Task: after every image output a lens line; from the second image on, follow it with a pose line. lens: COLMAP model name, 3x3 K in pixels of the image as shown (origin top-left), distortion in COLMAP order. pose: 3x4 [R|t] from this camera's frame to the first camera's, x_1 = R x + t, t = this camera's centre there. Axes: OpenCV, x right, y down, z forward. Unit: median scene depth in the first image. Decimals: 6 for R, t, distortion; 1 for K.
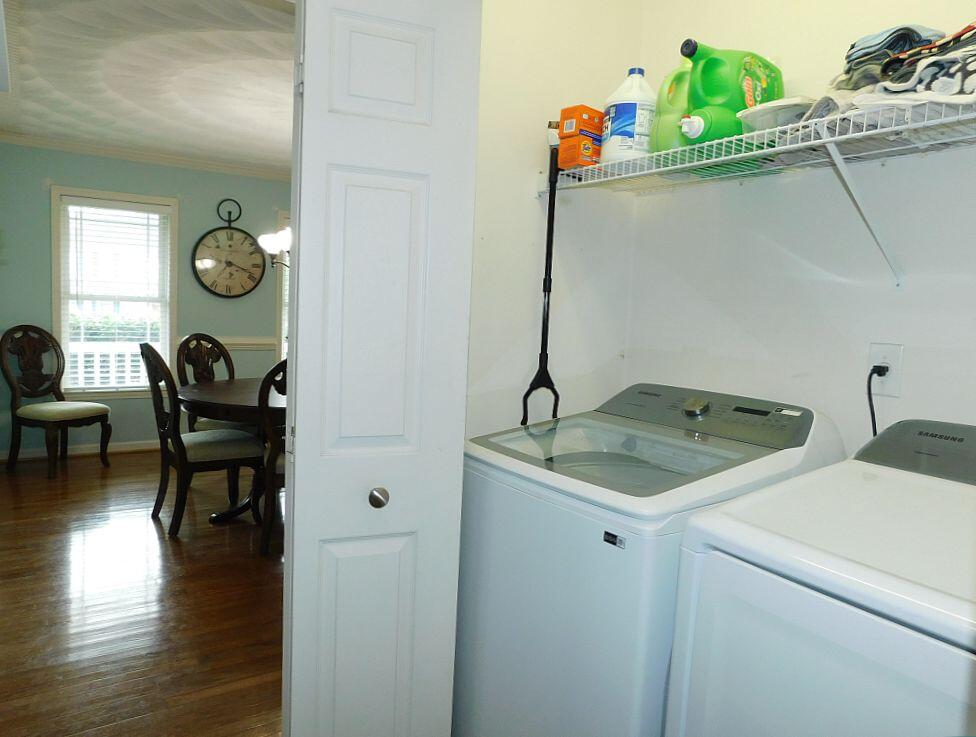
lens RADIAL K [[659.8, 0, 474.8], [0, 659.8, 360.7], [0, 0, 1]] dist [-0.007183, -0.002343]
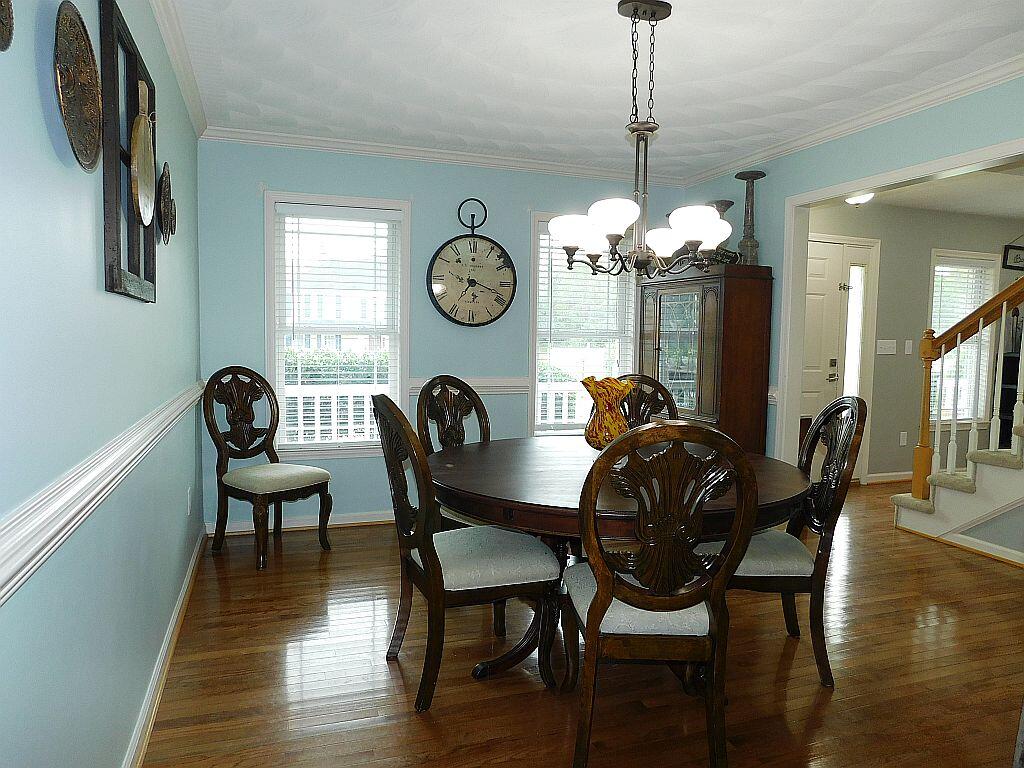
lens RADIAL K [[677.7, 0, 507.4], [0, 677.7, 384.3], [0, 0, 1]] dist [-0.060053, 0.045052]
pose [[0.969488, -0.003023, -0.245118, -0.154489], [0.000047, 0.999926, -0.012148, -0.021259], [0.245137, 0.011766, 0.969417, 0.274741]]
